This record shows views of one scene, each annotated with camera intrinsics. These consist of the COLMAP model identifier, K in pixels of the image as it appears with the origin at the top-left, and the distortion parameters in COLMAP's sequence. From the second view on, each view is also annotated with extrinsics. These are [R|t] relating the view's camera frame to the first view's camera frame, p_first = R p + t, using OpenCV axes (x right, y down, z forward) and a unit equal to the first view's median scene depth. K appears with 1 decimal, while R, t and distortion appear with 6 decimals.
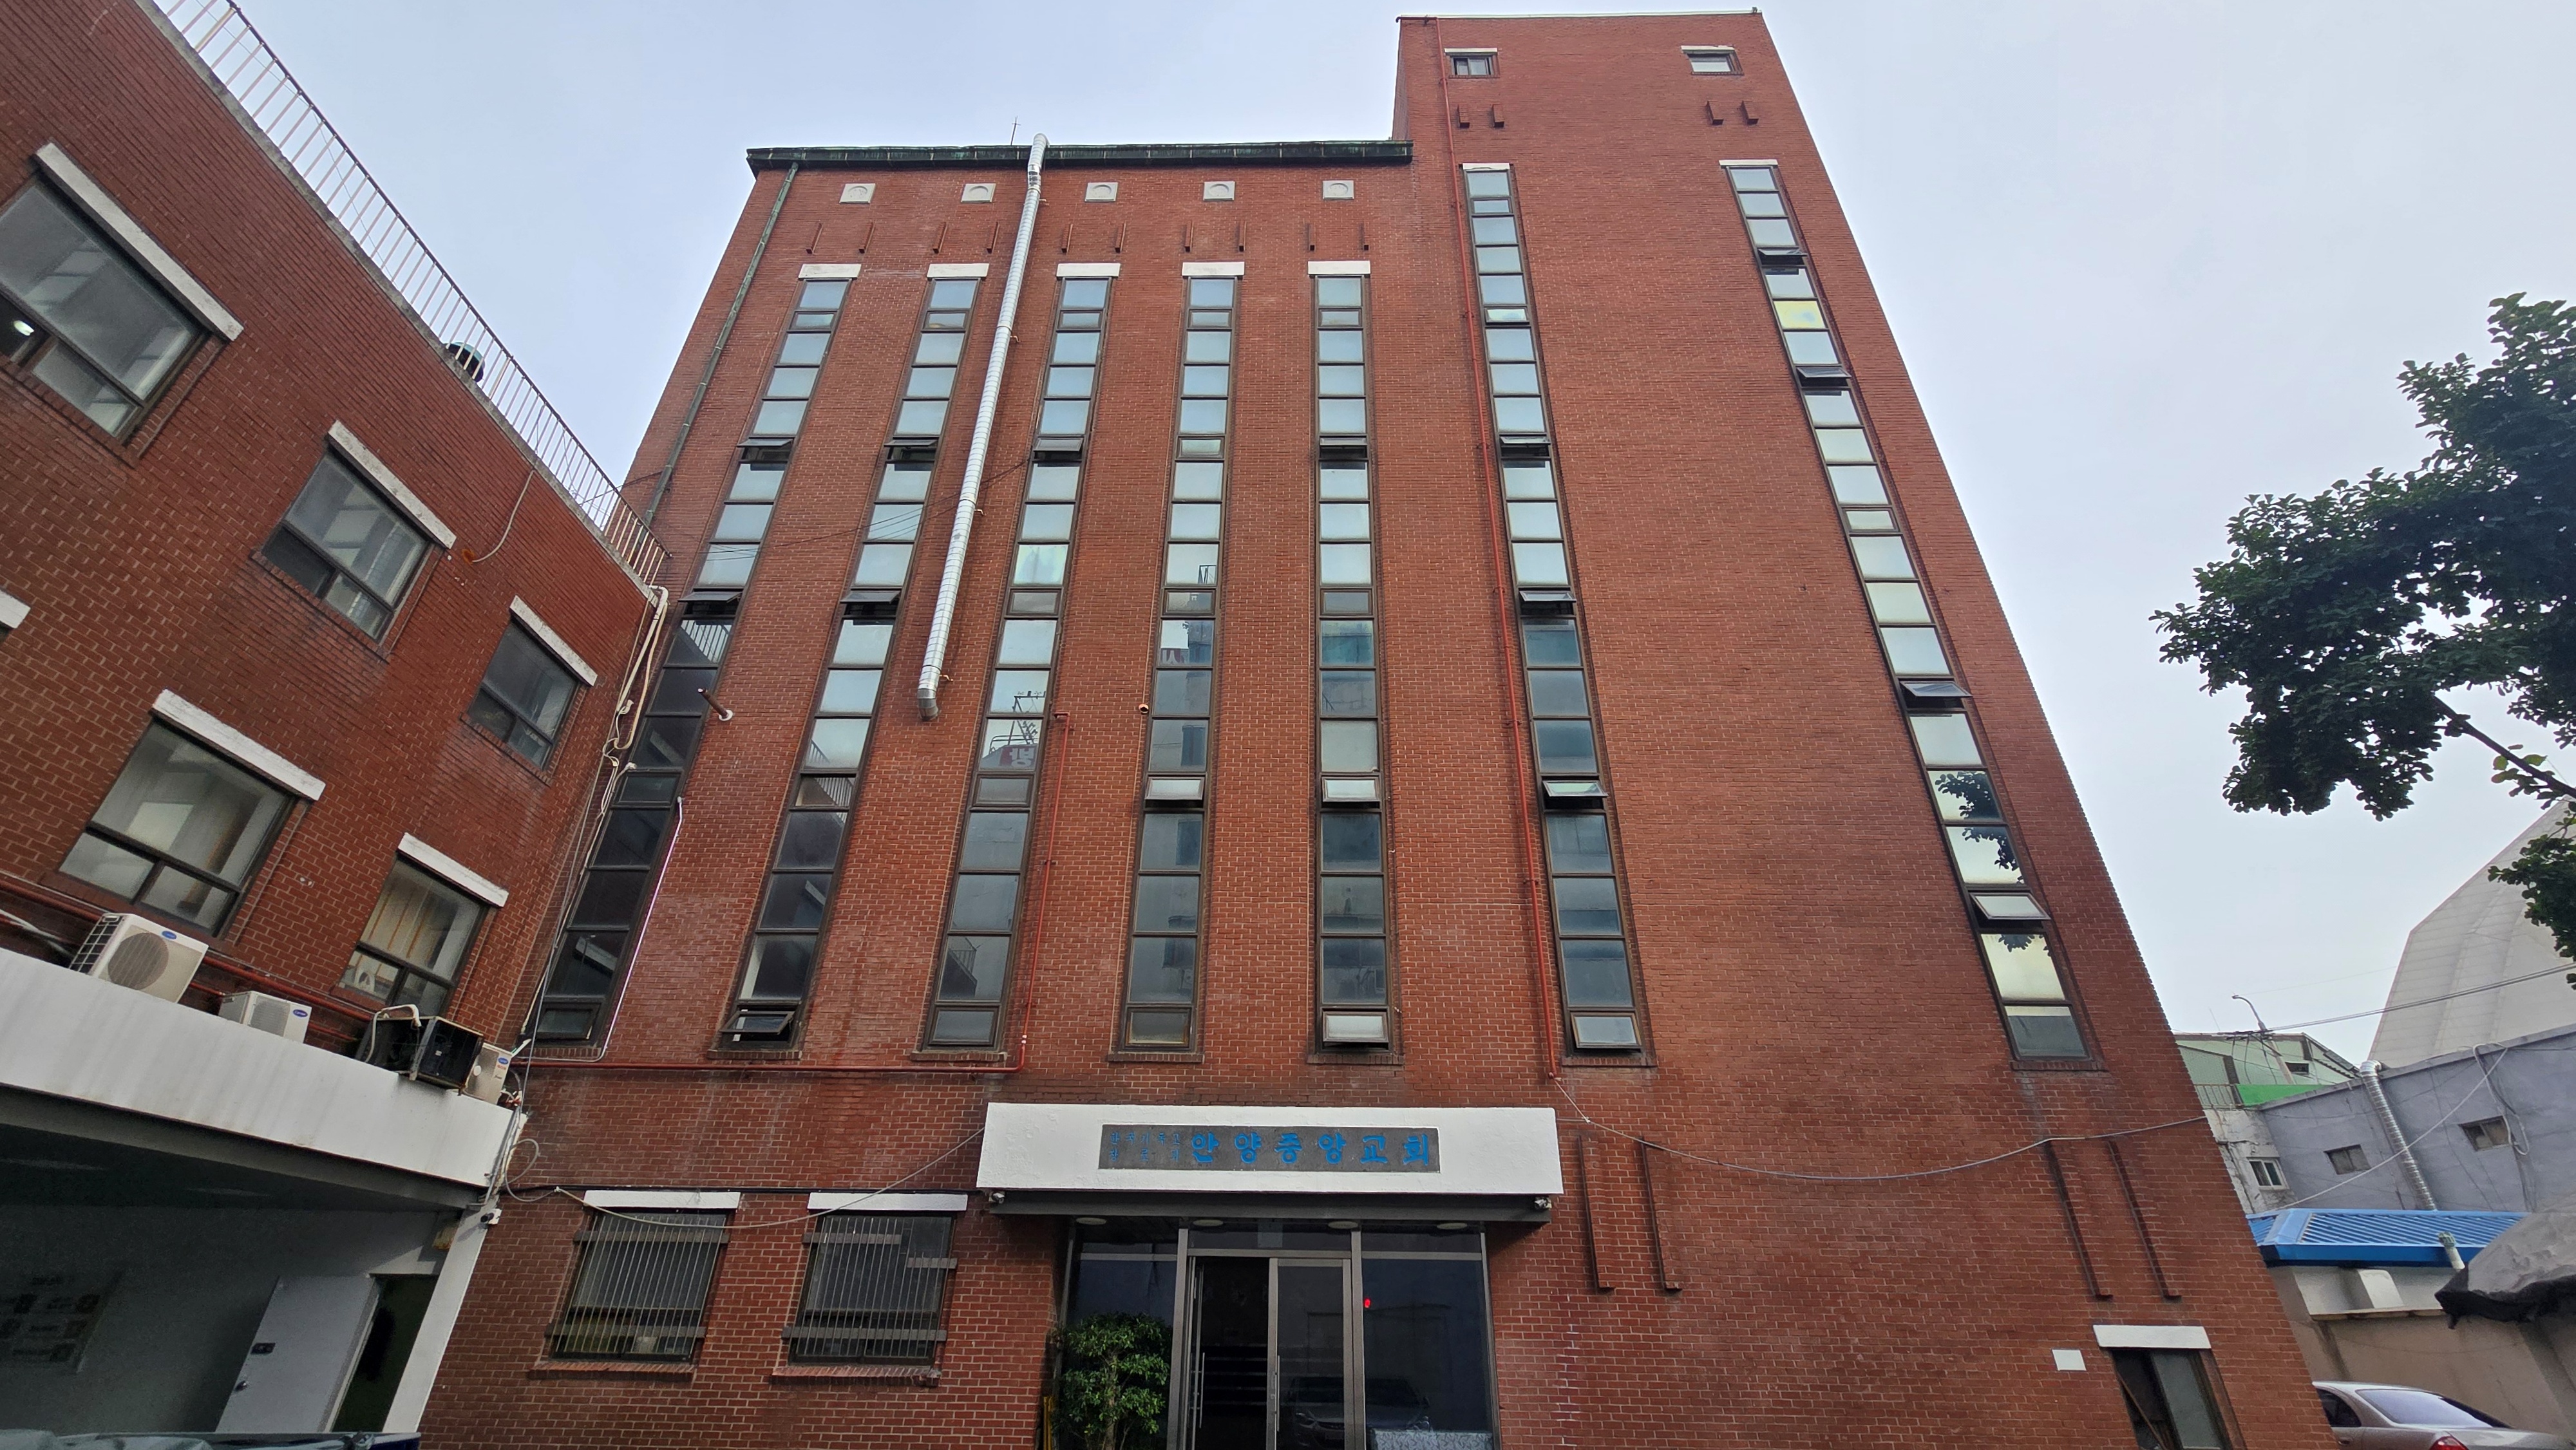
lens RADIAL K [[1076.0, 0, 1288.0], [0, 1076.0, 725.0], [0, 0, 1]] dist [-0.003552, -0.001055]
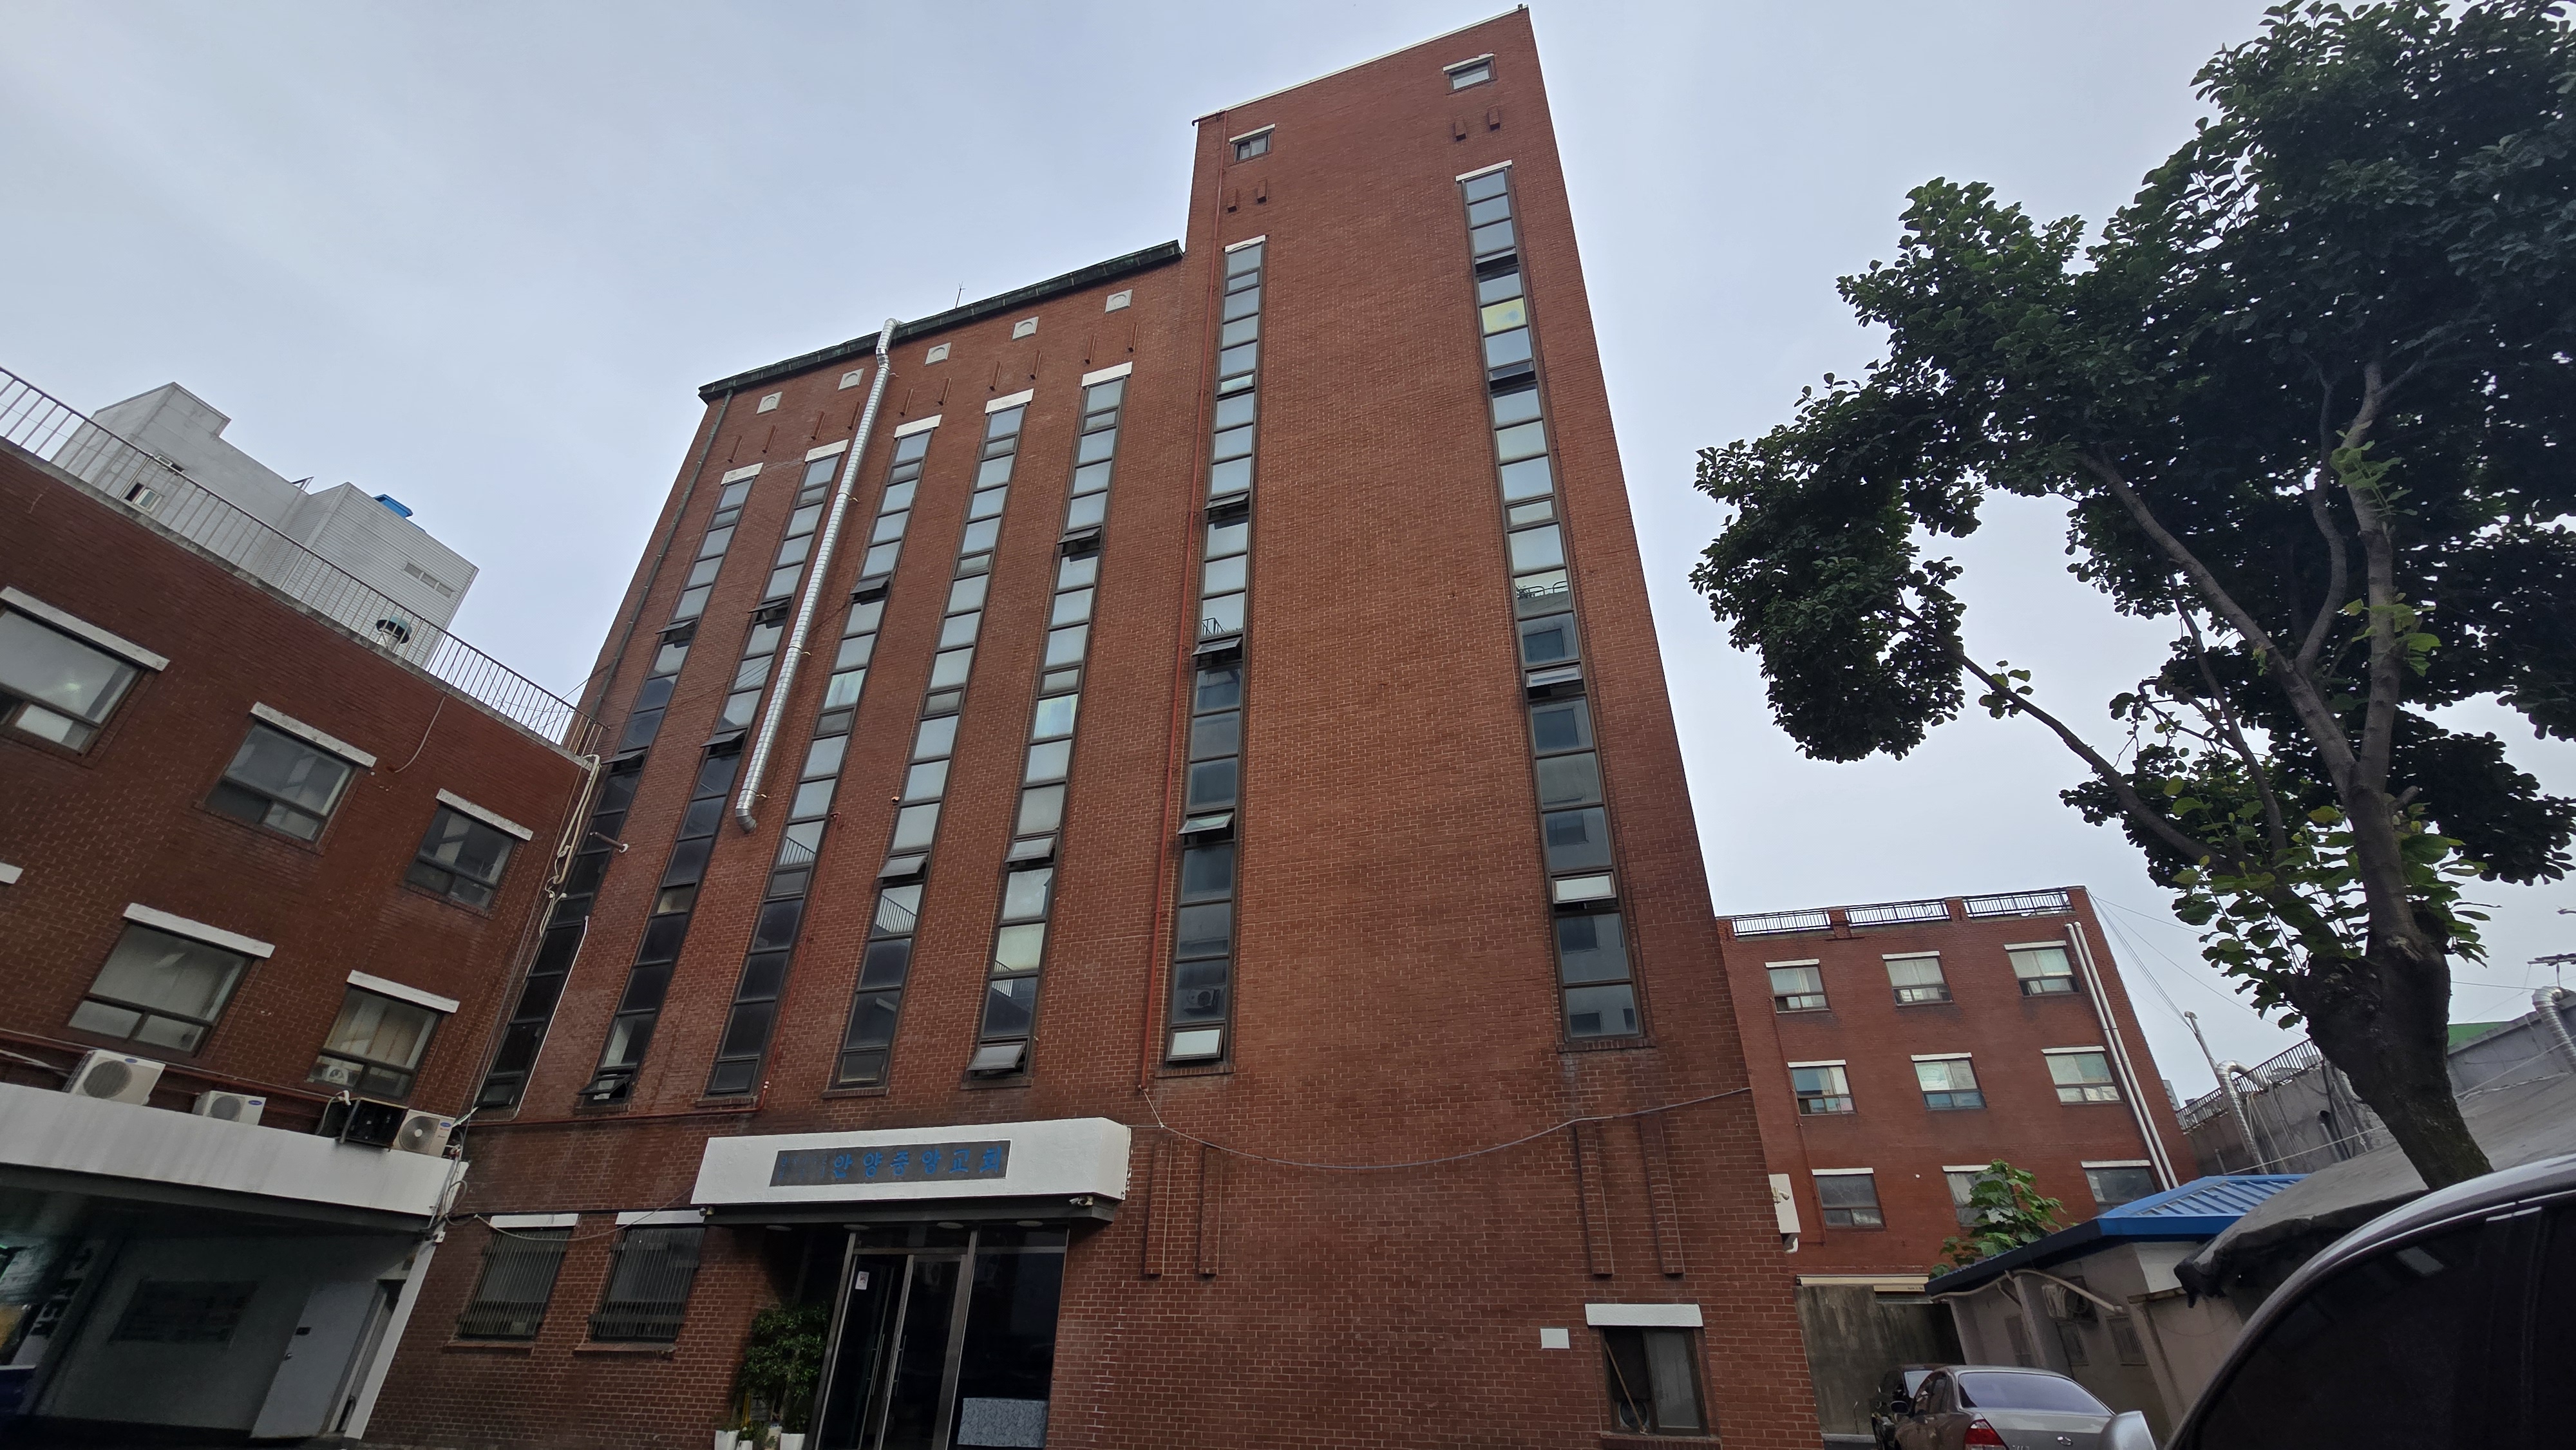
lens RADIAL K [[1047.1, 0, 1288.0], [0, 1047.1, 725.0], [0, 0, 1]] dist [-0.004556, -0.000521]
pose [[0.953714, -0.153819, -0.258397, 0.755857], [0.149255, 0.988095, -0.037309, 0.014018], [0.261059, -0.002986, 0.965318, -0.021763]]
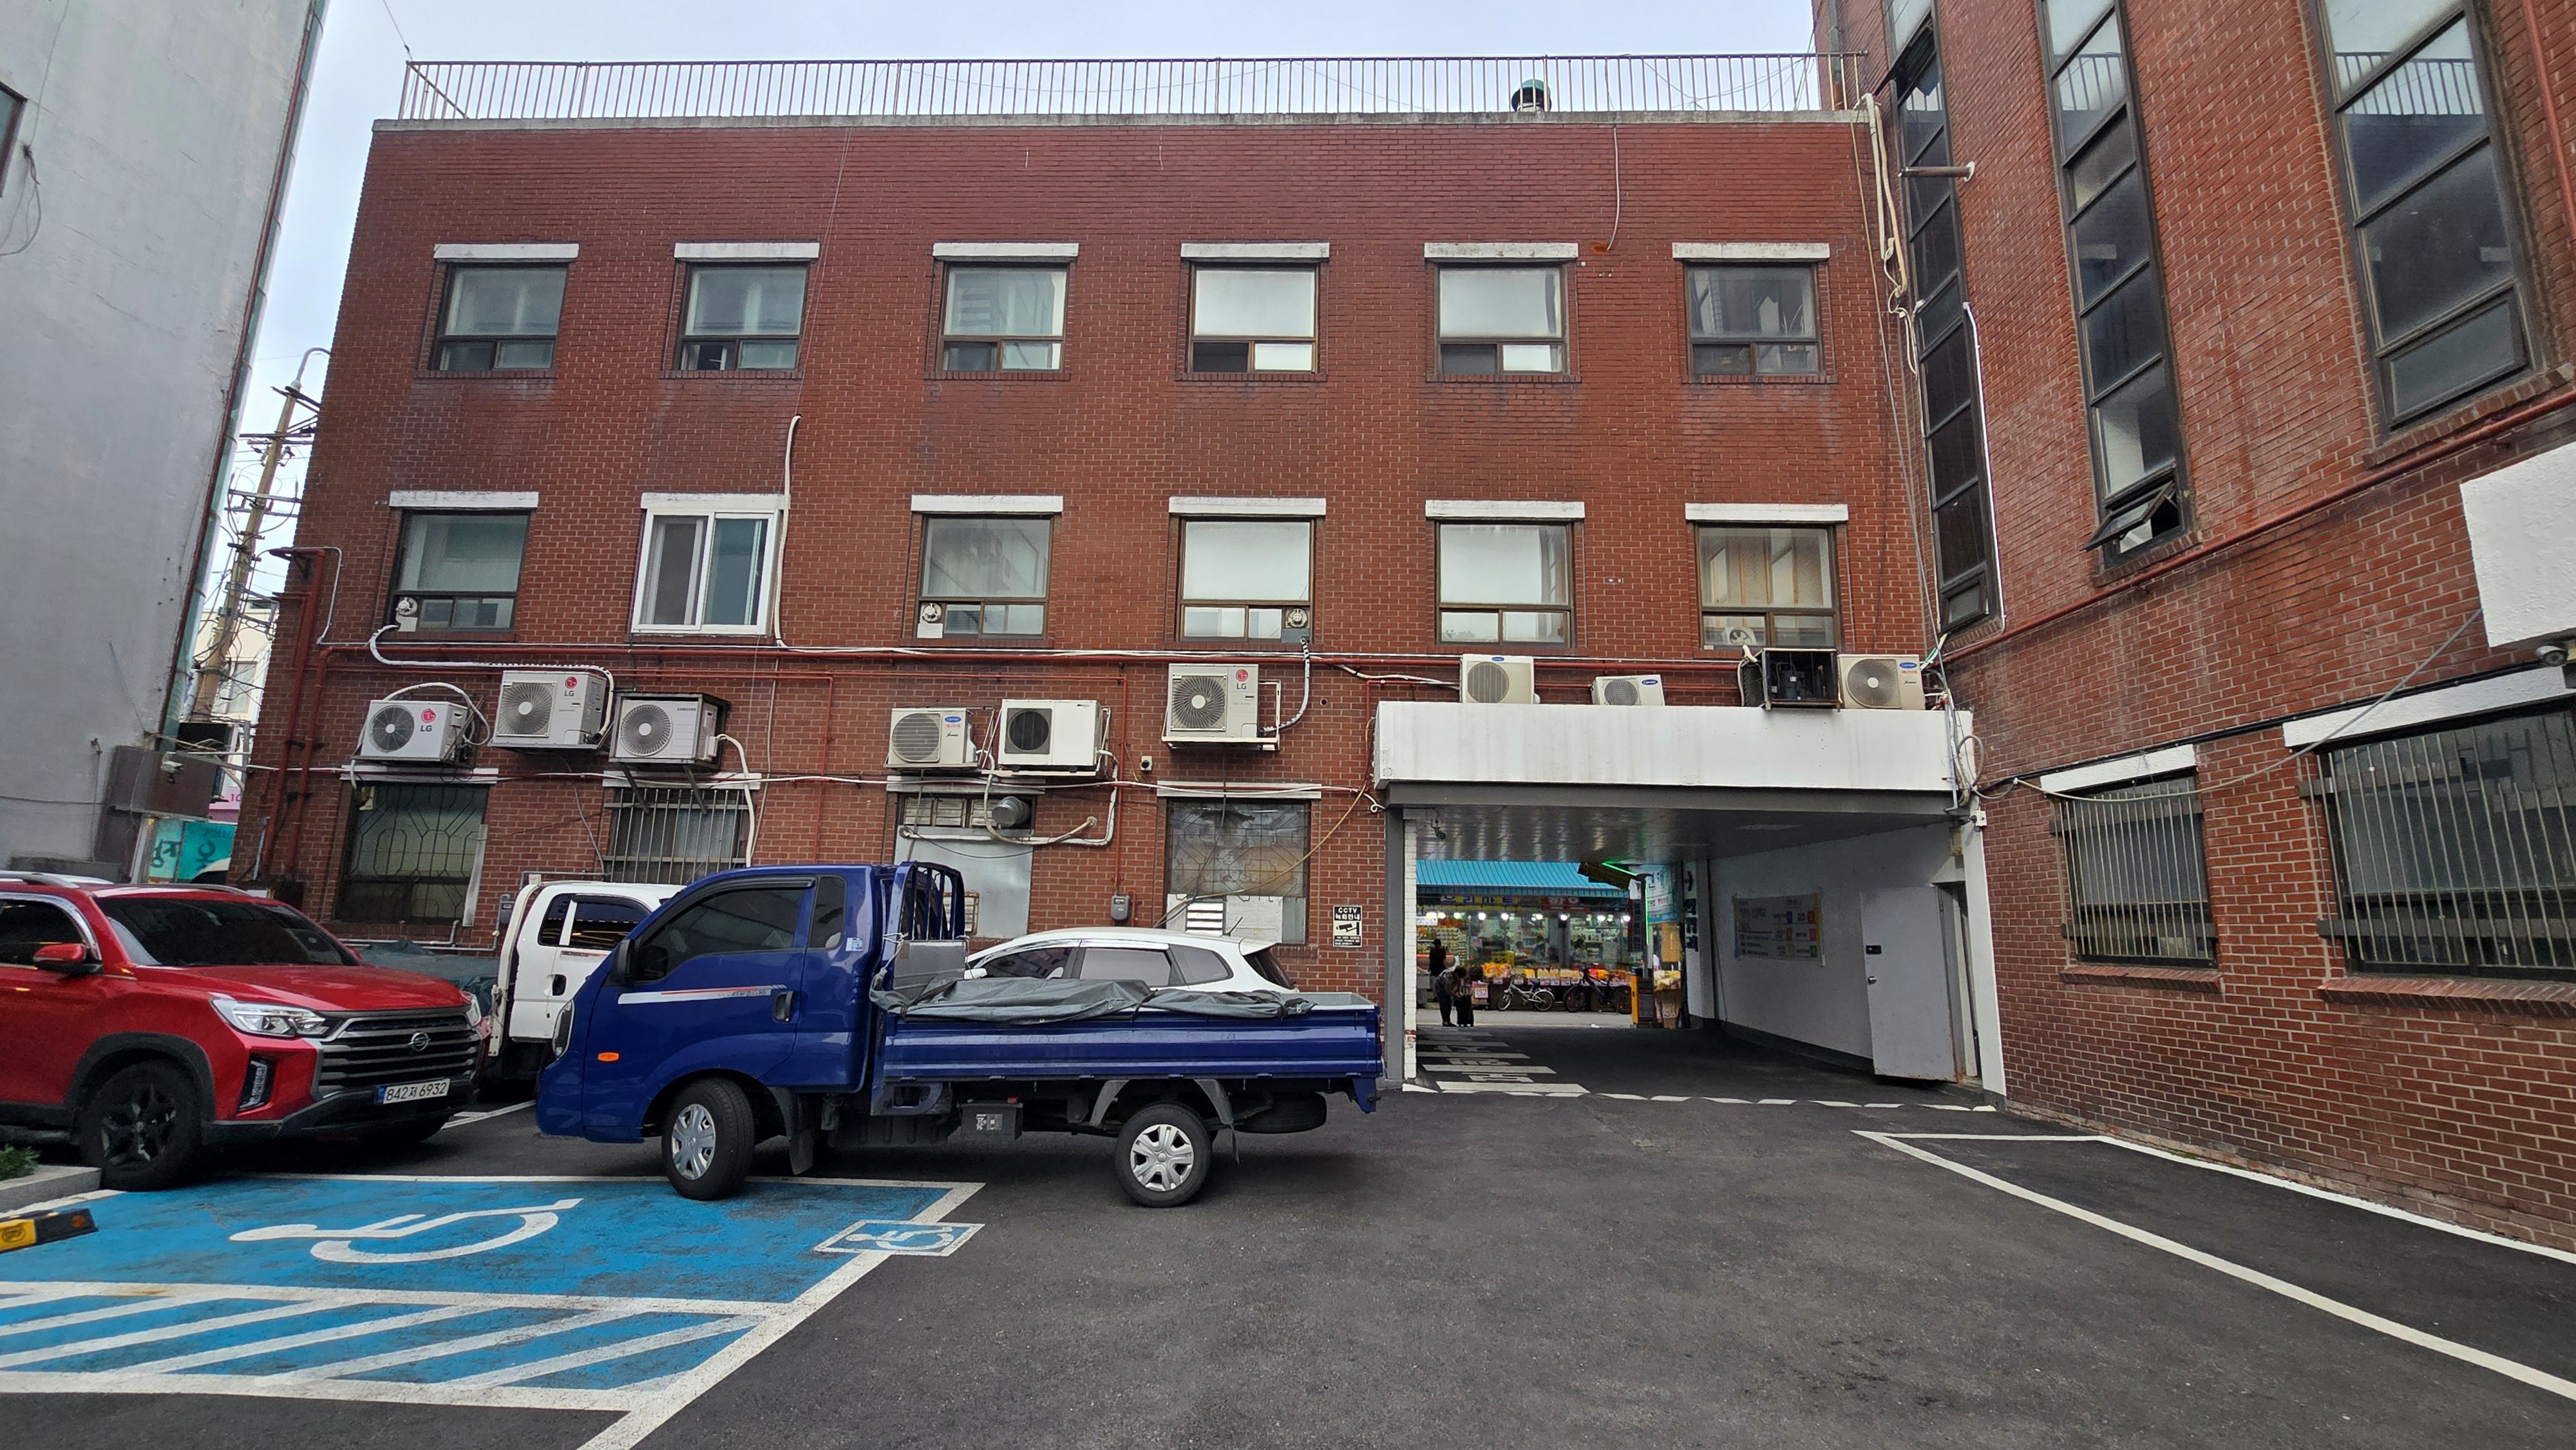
lens RADIAL K [[1097.8, 0, 1288.0], [0, 1097.8, 725.0], [0, 0, 1]] dist [0.025574, -0.017211]
pose [[-0.011340, -0.193995, -0.980937, 0.172047], [0.490932, 0.853547, -0.174478, 0.267486], [0.871124, -0.483552, 0.085559, 0.454247]]
